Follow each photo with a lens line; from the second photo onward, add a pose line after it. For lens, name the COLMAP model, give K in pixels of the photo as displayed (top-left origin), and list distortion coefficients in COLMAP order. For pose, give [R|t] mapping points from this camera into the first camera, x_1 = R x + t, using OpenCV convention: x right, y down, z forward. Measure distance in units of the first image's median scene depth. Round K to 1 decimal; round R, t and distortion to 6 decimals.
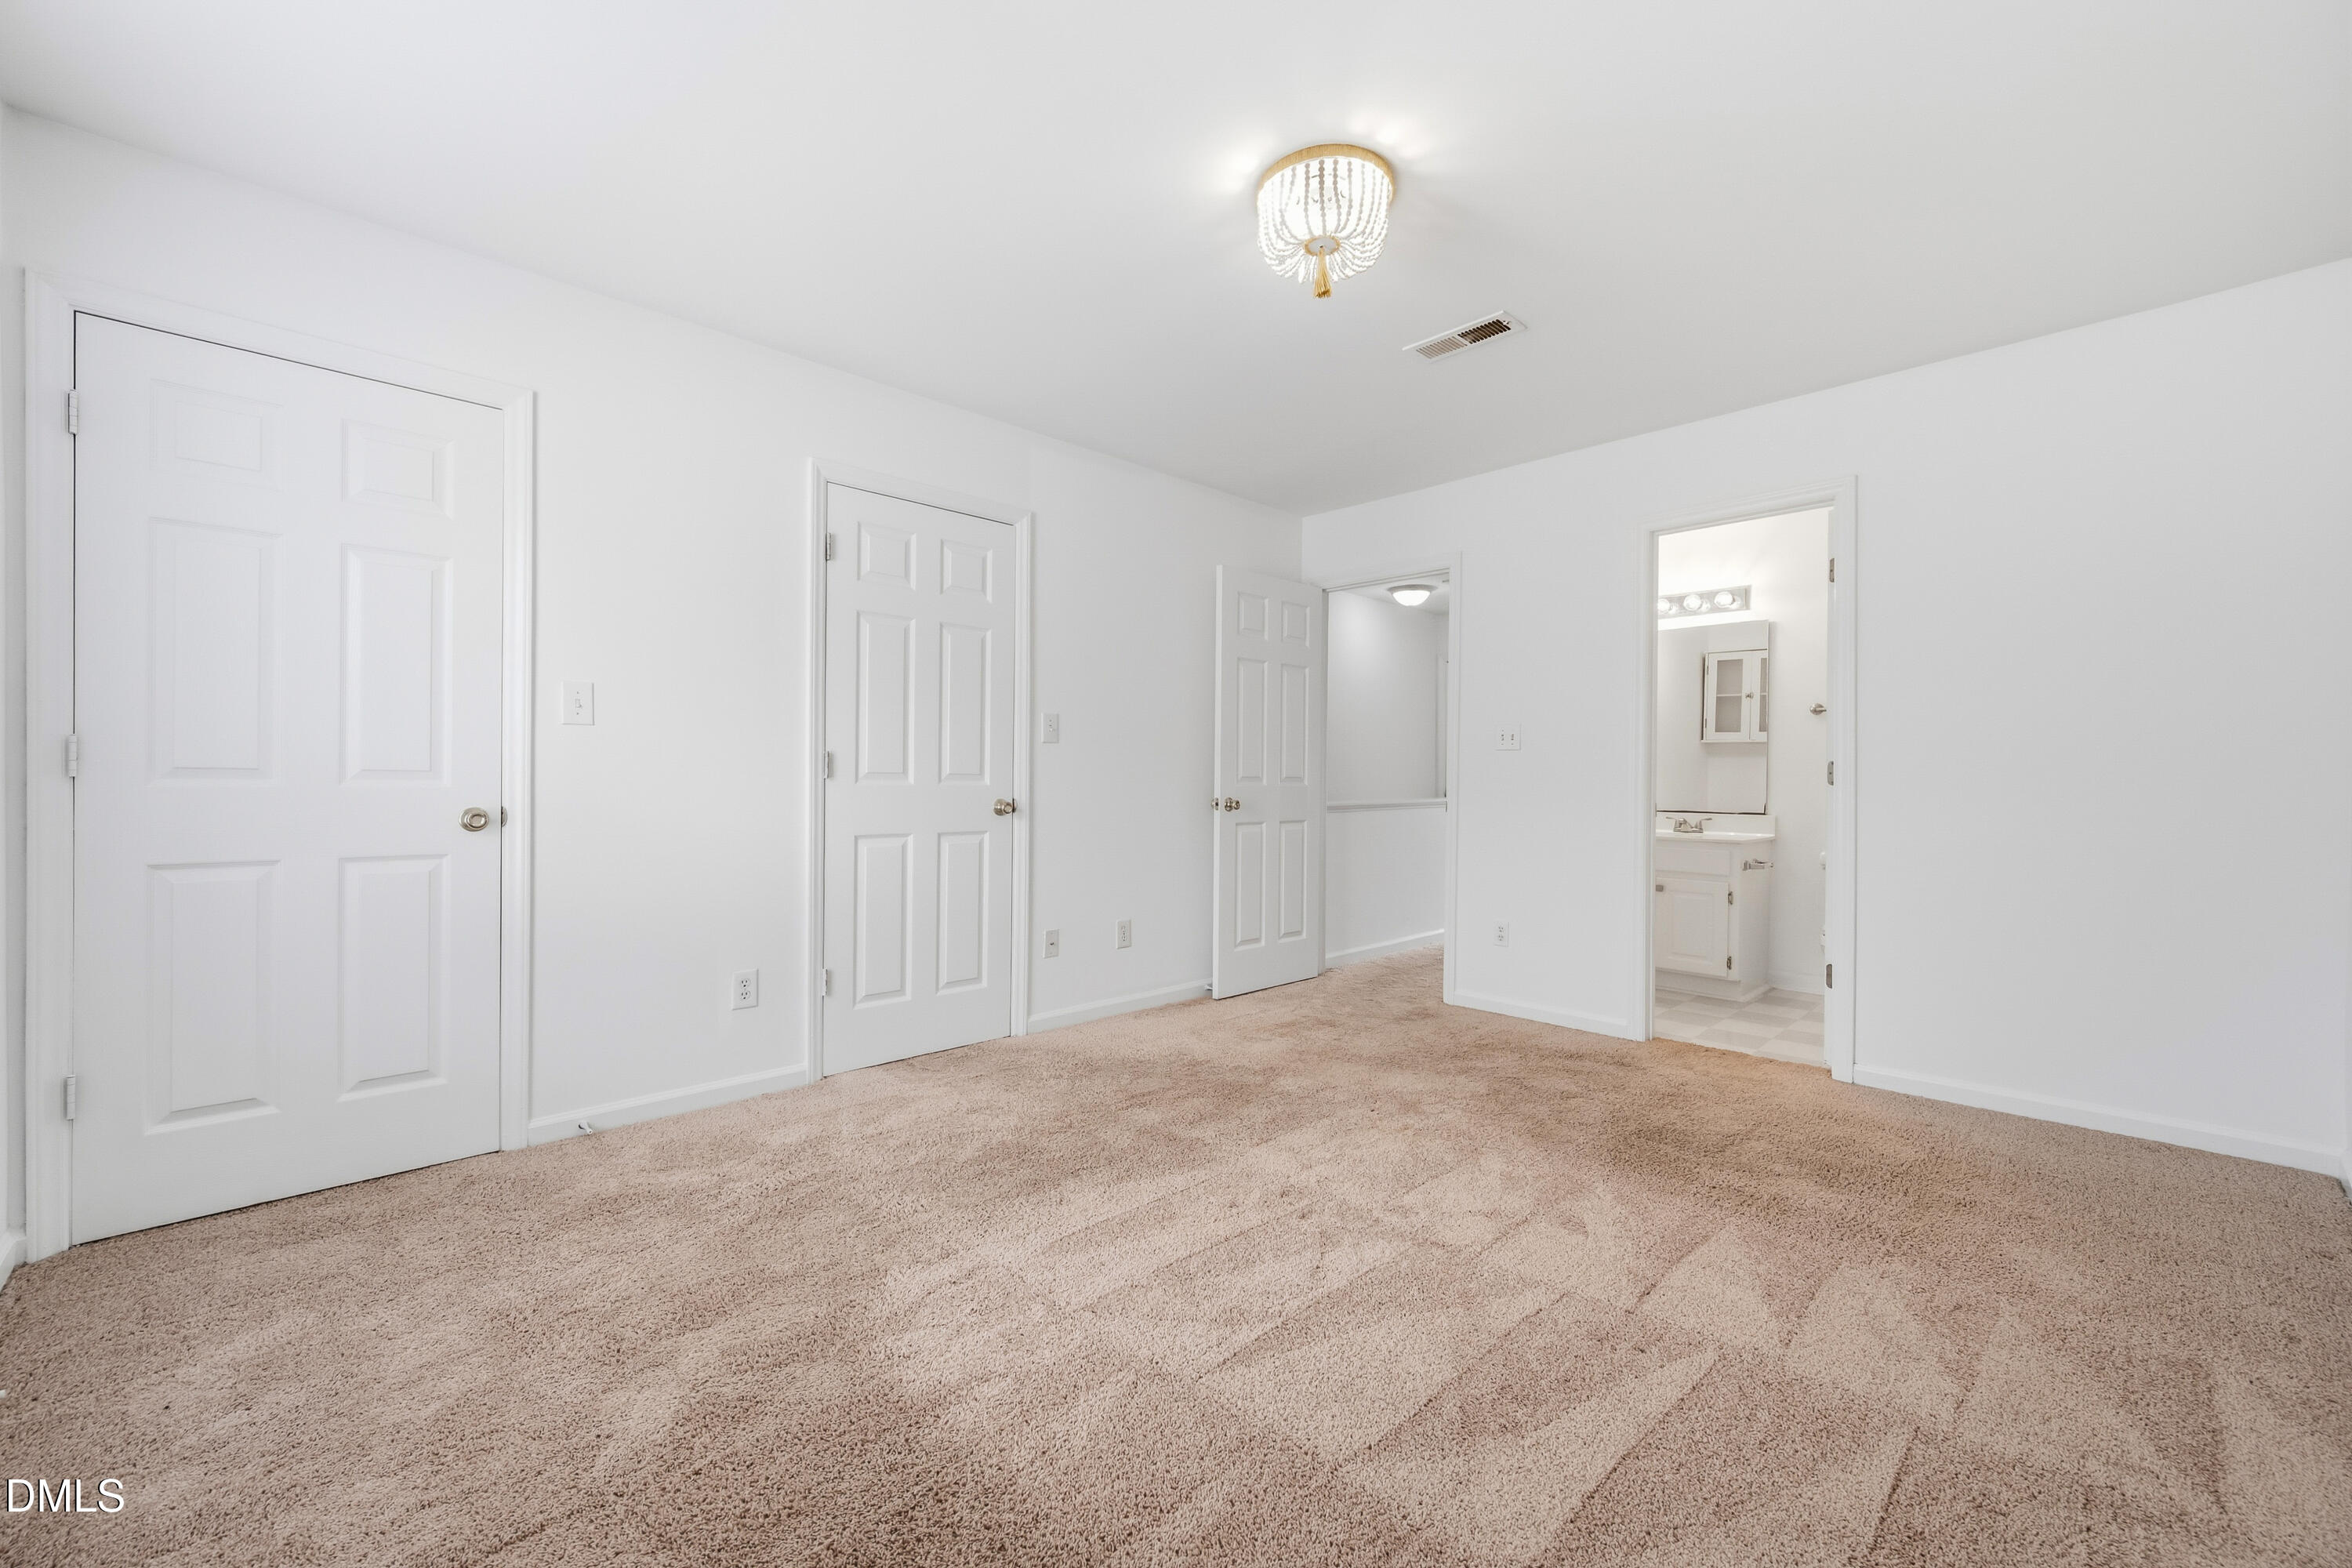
lens RADIAL K [[926.1, 0, 1173.8], [0, 926.1, 786.6], [0, 0, 1]] dist [0.000285, 0.000124]
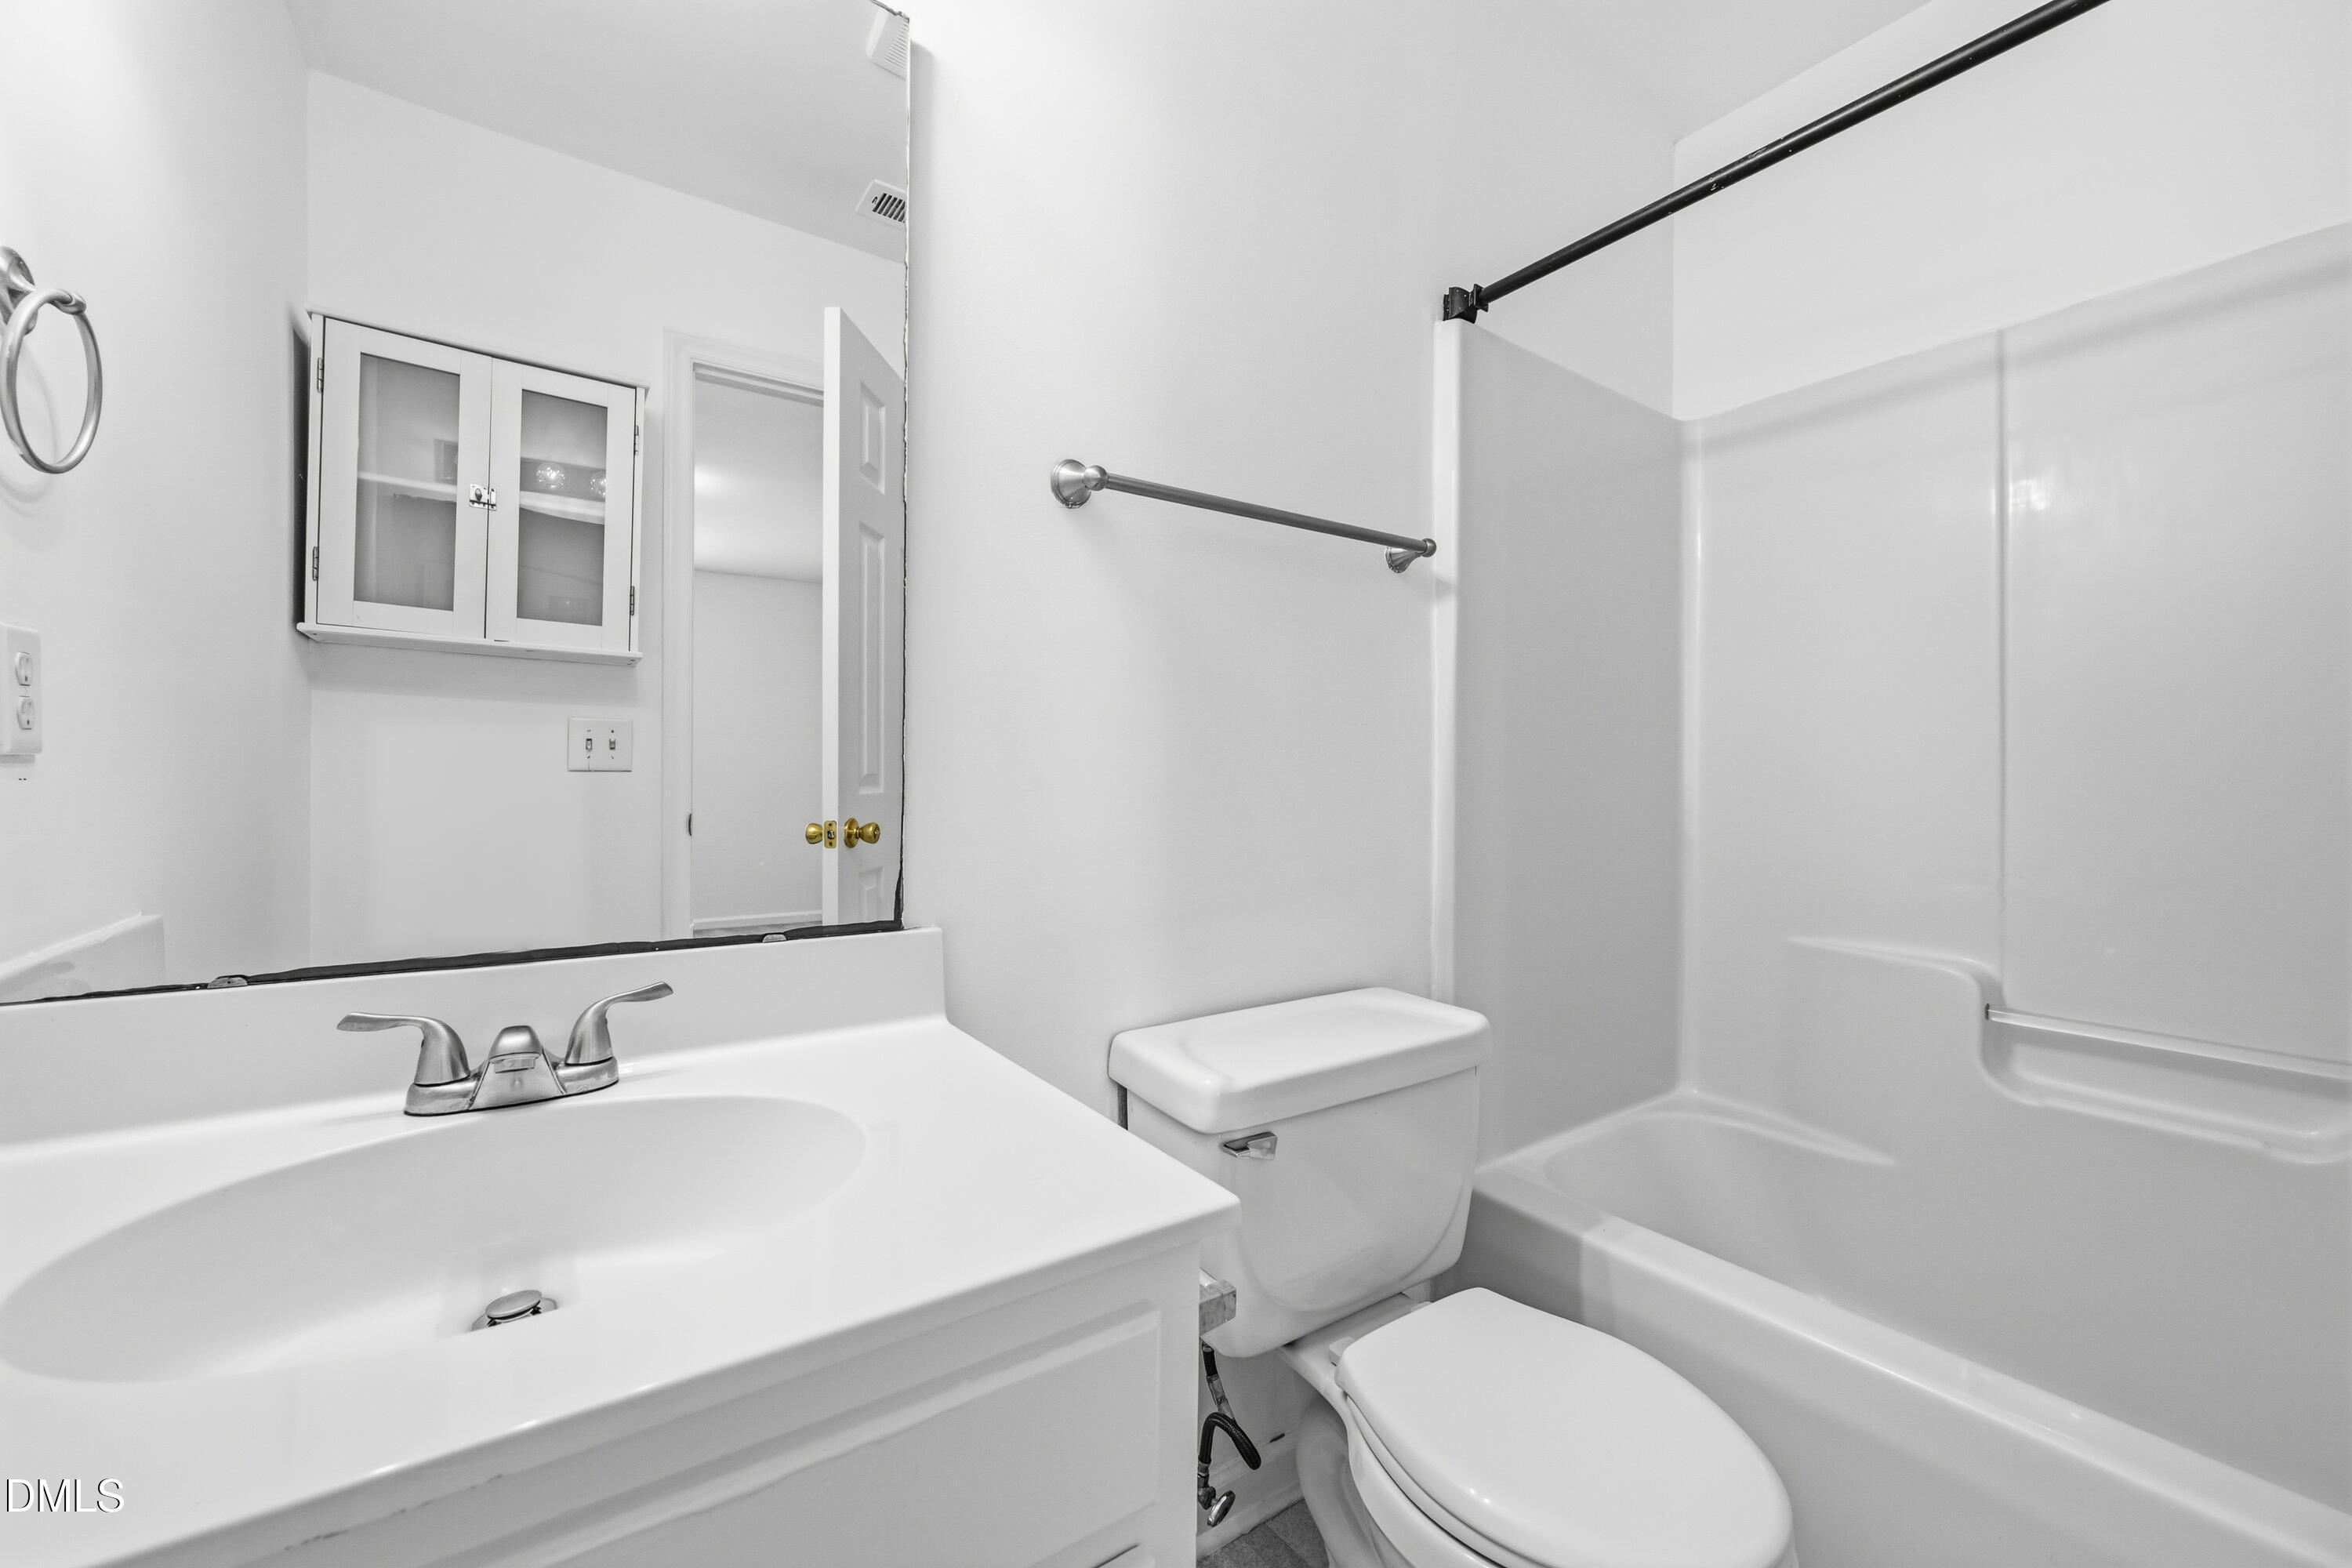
lens RADIAL K [[926.1, 0, 1173.8], [0, 926.1, 786.6], [0, 0, 1]] dist [0.000285, 0.000124]
pose [[0.180738, 0.001425, 0.983530, 0.355038], [0.005764, 0.999980, -0.002508, 0.001512], [-0.983514, 0.006122, 0.180726, 0.713021]]
